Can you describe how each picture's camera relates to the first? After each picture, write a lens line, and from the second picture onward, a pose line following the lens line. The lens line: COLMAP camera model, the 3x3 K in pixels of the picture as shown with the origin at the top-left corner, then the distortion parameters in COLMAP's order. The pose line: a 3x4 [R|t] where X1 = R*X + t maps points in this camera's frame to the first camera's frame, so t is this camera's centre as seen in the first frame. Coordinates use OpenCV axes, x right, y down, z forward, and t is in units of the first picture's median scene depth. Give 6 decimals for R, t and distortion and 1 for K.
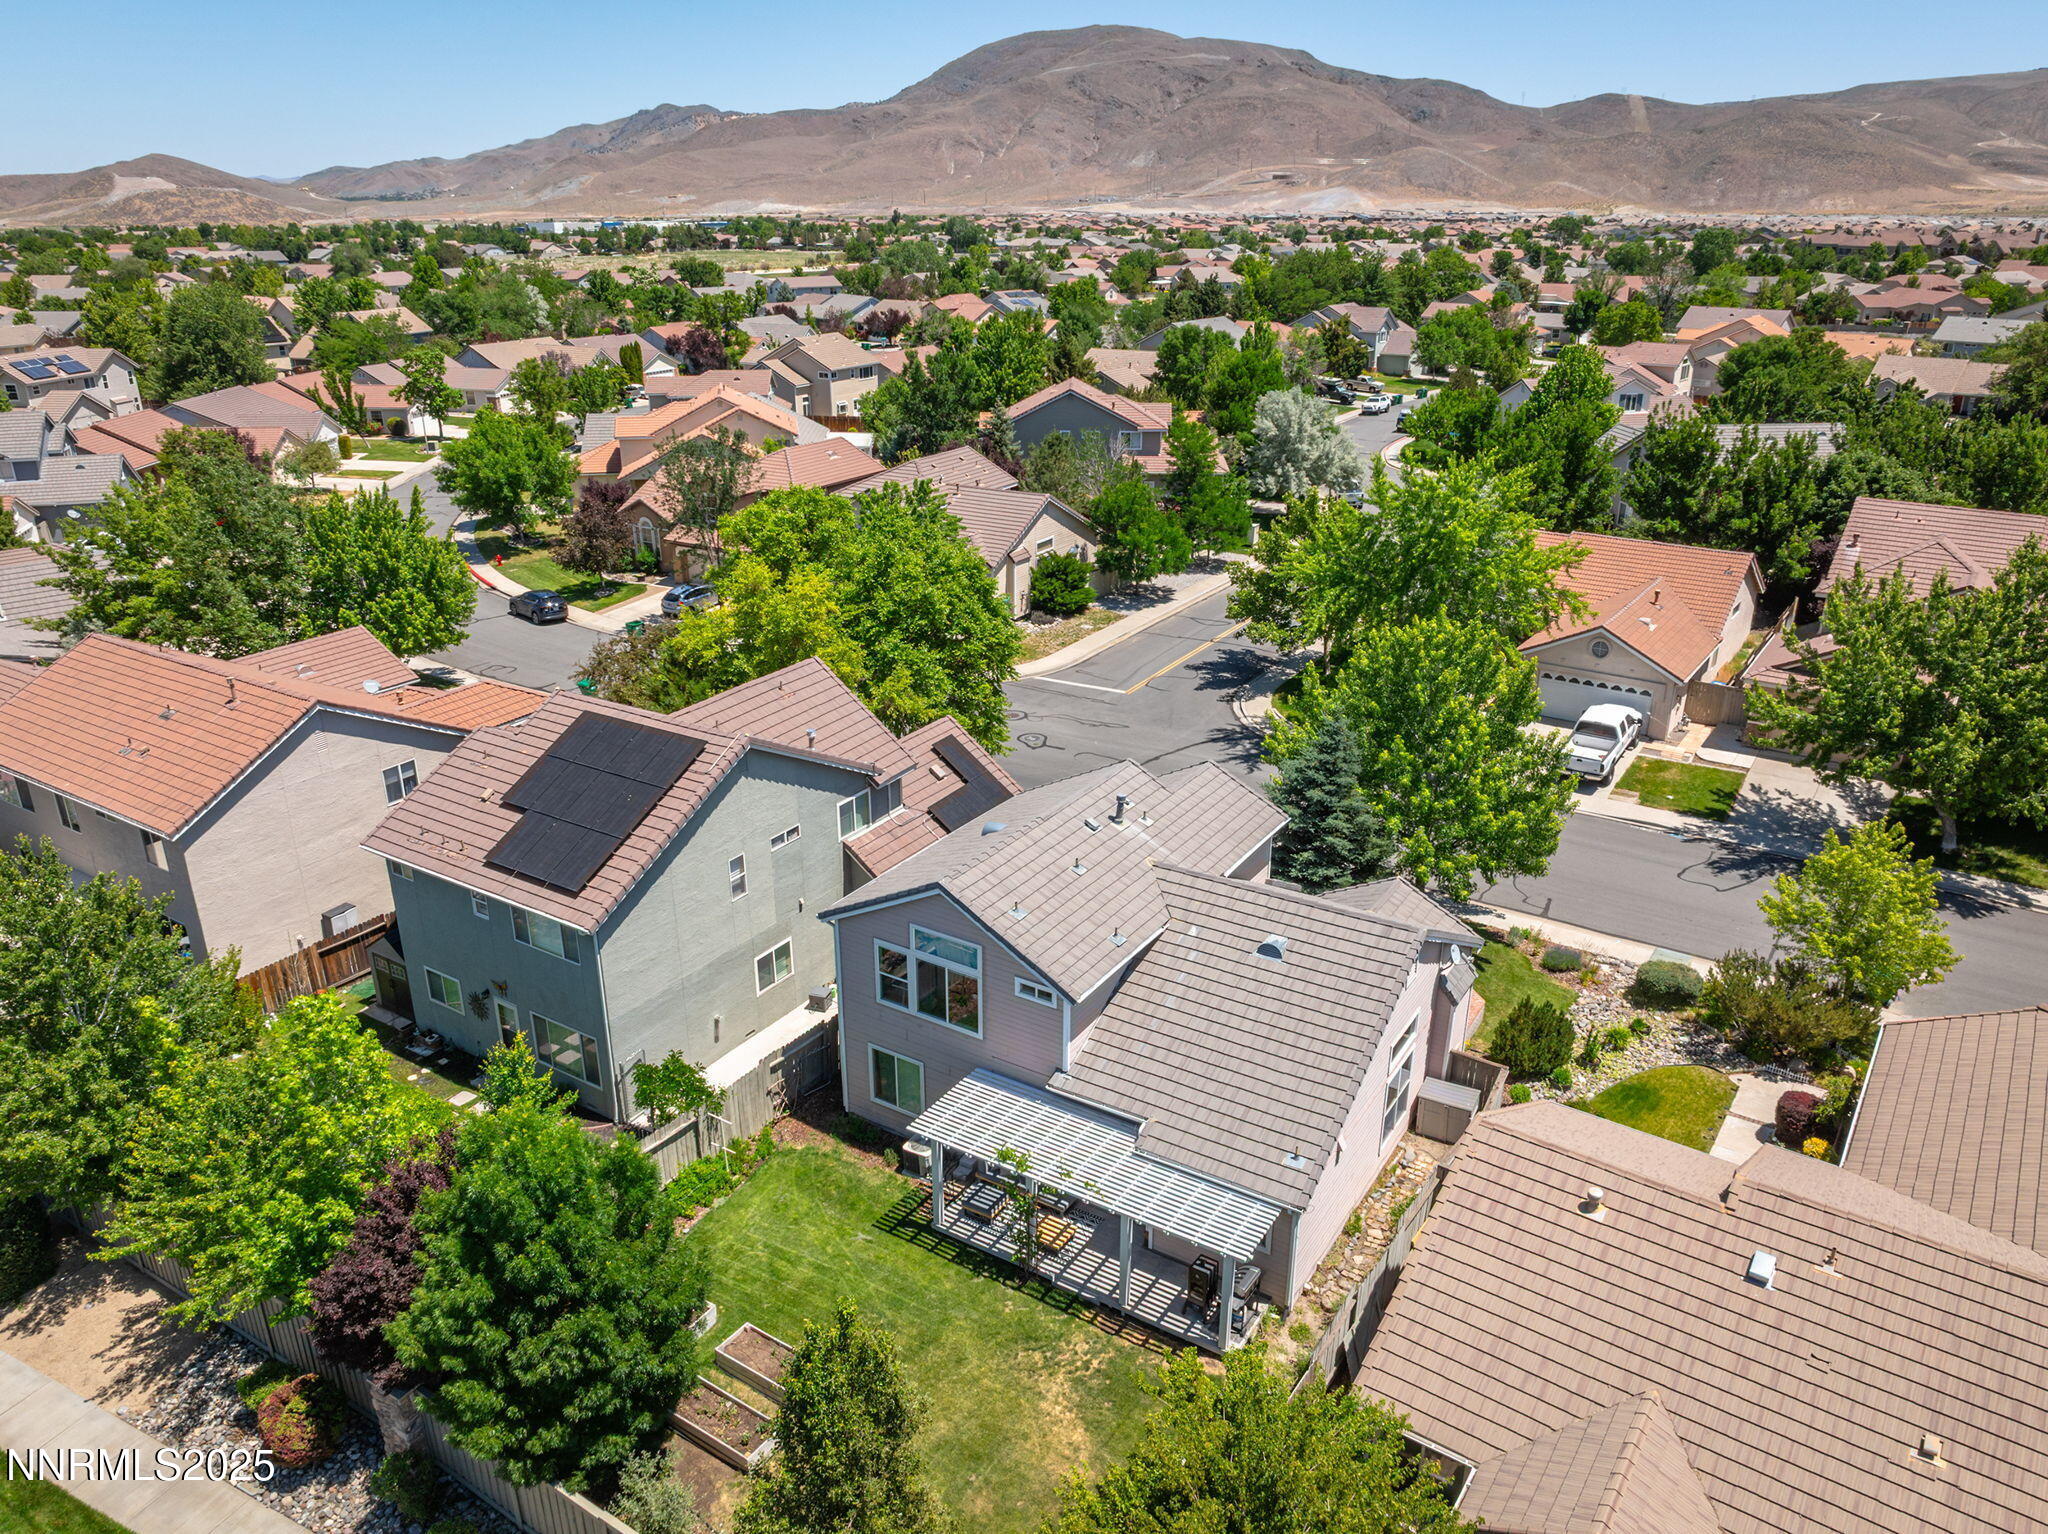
lens RADIAL K [[1439.3, 0, 1023.5], [0, 1439.3, 765.6], [0, 0, 1]] dist [-0.029364, 0.015010]
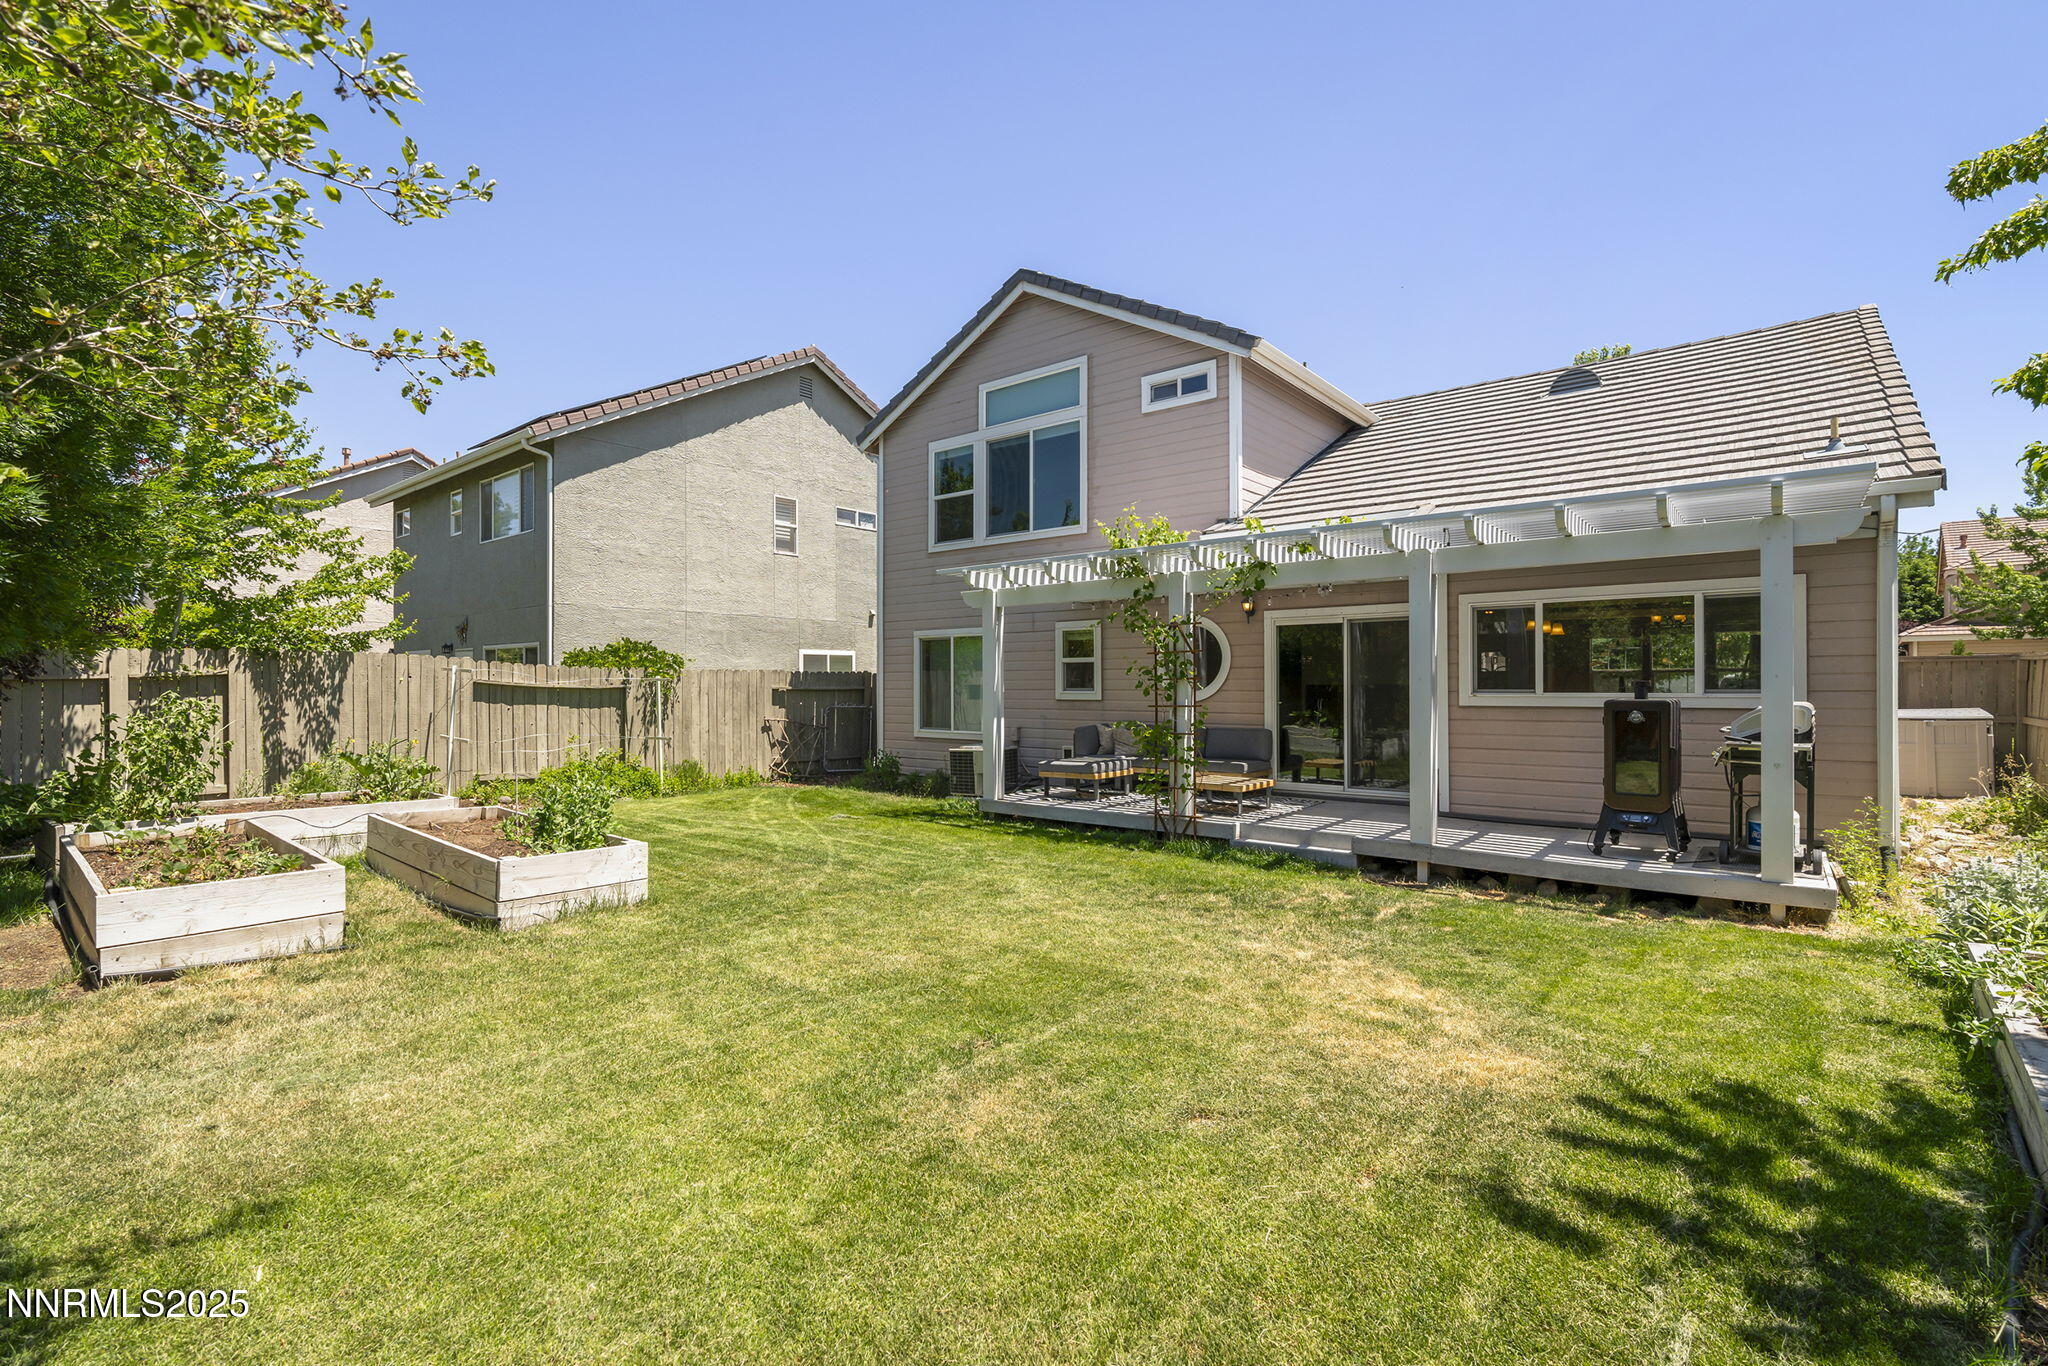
lens RADIAL K [[925.9, 0, 1013.6], [0, 925.9, 685.4], [0, 0, 1]] dist [-0.003183, 0.000515]
pose [[0.991533, 0.002418, -0.129829, -0.007145], [-0.050173, 0.929311, -0.365874, 0.340704], [0.119767, 0.369290, 0.921564, 0.576877]]
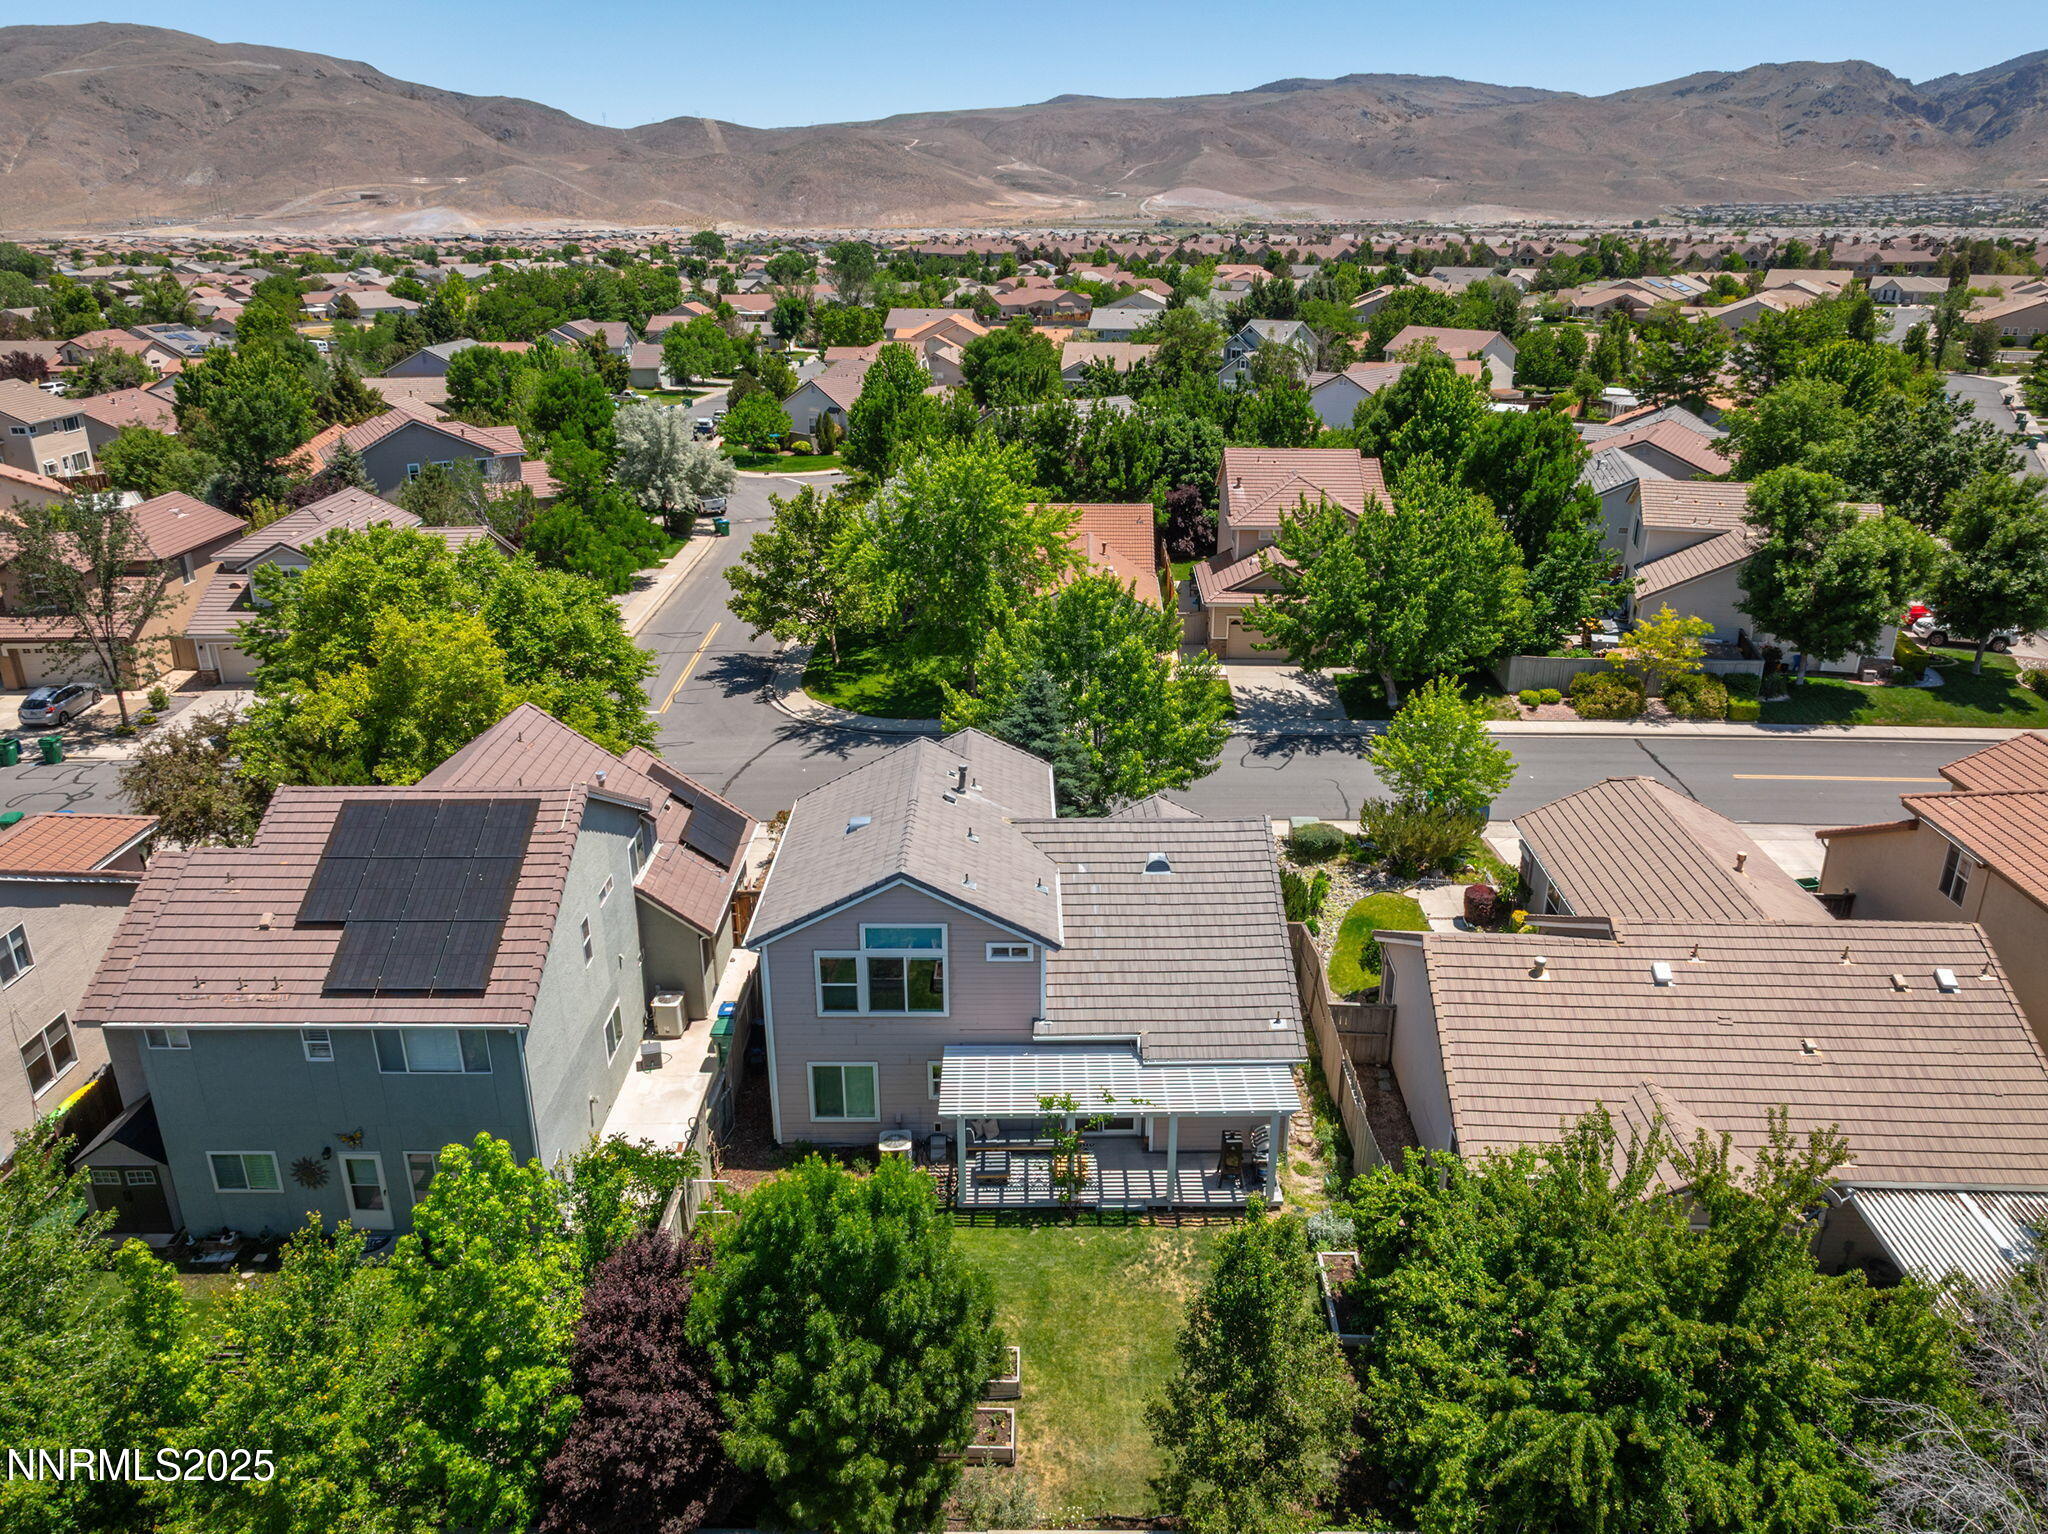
lens RADIAL K [[1439.3, 0, 1023.7], [0, 1439.3, 763.7], [0, 0, 1]] dist [-0.029364, 0.015010]
pose [[0.840134, -0.193219, 0.506794, -0.405967], [0.199638, 0.978957, 0.042286, -0.015596], [-0.504300, 0.065650, 0.861029, 0.069959]]
